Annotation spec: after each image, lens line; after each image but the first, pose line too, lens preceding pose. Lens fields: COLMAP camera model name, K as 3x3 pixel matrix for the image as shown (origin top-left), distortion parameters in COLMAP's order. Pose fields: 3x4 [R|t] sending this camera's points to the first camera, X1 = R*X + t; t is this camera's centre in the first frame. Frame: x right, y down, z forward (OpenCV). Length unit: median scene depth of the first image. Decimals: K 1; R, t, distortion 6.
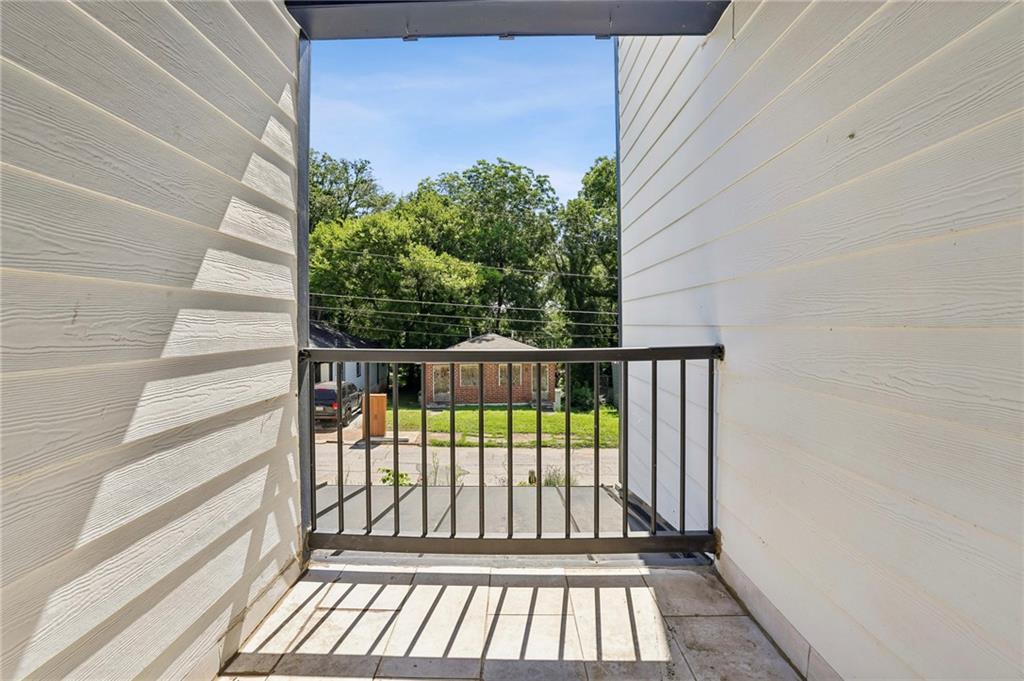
lens RADIAL K [[444.8, 0, 510.3], [0, 444.8, 339.2], [0, 0, 1]] dist [-0.033640, 0.007793]
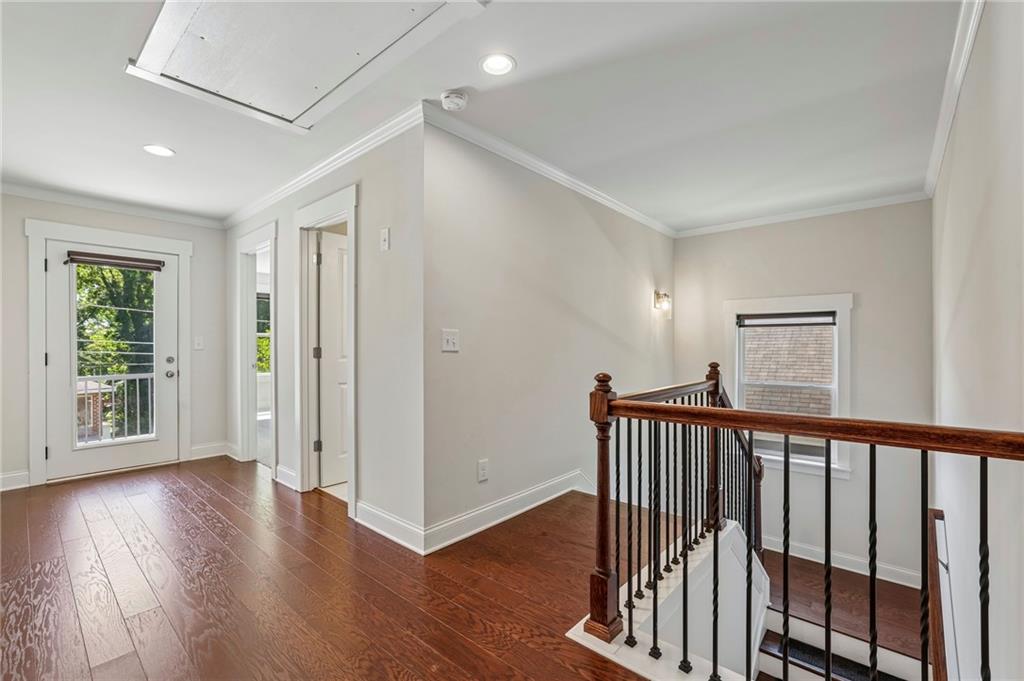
lens RADIAL K [[444.8, 0, 507.9], [0, 444.8, 346.2], [0, 0, 1]] dist [-0.033640, 0.007793]
pose [[0.652144, 0.004449, 0.758082, -0.022496], [0.022320, 0.999437, -0.025066, 0.000602], [-0.757766, 0.033267, 0.651677, -0.140124]]
